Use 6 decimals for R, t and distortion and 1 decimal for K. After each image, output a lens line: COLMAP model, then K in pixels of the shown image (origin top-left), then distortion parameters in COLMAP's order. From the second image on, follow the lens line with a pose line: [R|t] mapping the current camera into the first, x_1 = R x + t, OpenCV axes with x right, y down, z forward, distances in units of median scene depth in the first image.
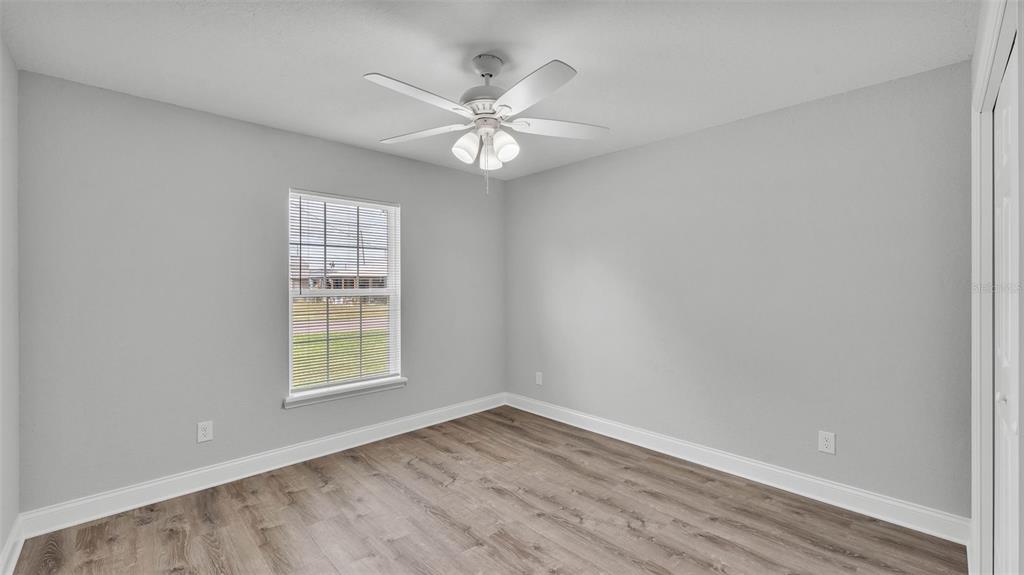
lens RADIAL K [[412.1, 0, 510.9], [0, 412.1, 284.9], [0, 0, 1]] dist [-0.001197, 0.001046]
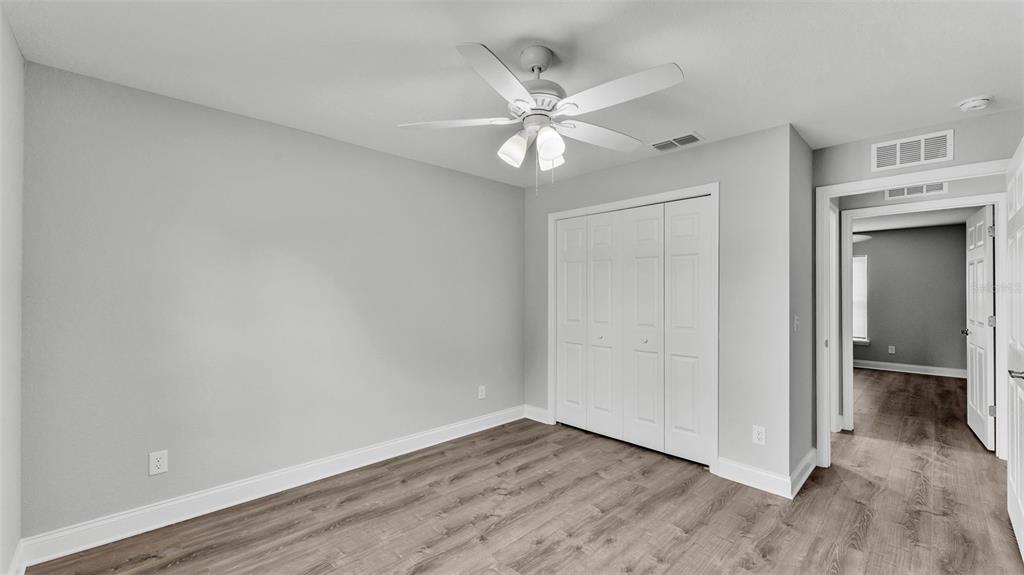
lens RADIAL K [[412.1, 0, 508.2], [0, 412.1, 290.2], [0, 0, 1]] dist [-0.001197, 0.001046]
pose [[0.003504, 0.011620, 0.999926, -0.808352], [0.003945, 0.999925, -0.011633, 0.008492], [-0.999986, 0.003985, 0.003458, 0.876094]]
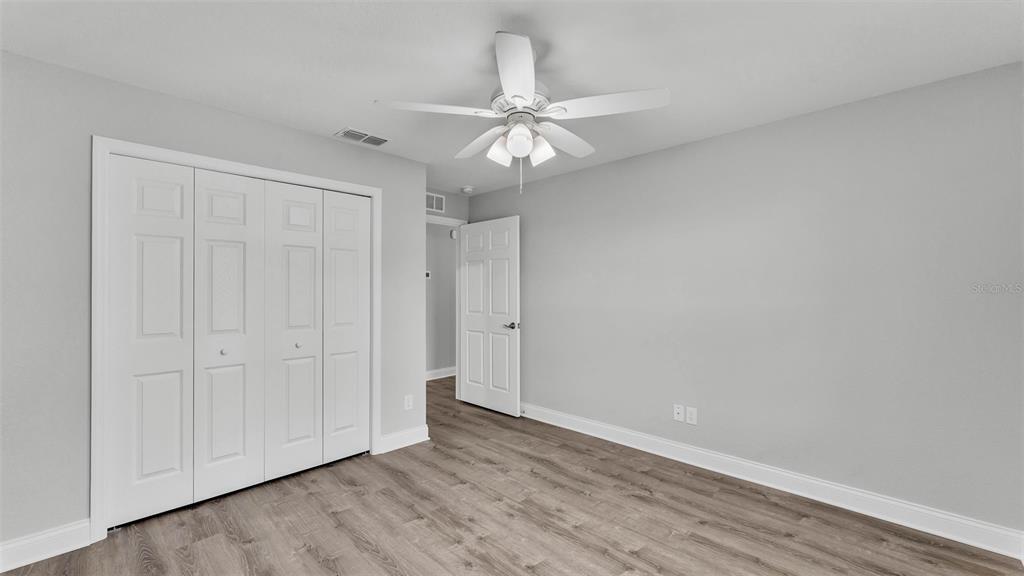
lens RADIAL K [[412.1, 0, 514.9], [0, 412.1, 287.1], [0, 0, 1]] dist [-0.001197, 0.001046]
pose [[-0.998893, 0.002727, -0.046968, 0.000164], [0.002687, 0.999996, 0.000932, -0.000619], [0.046971, 0.000805, -0.998896, 1.596360]]
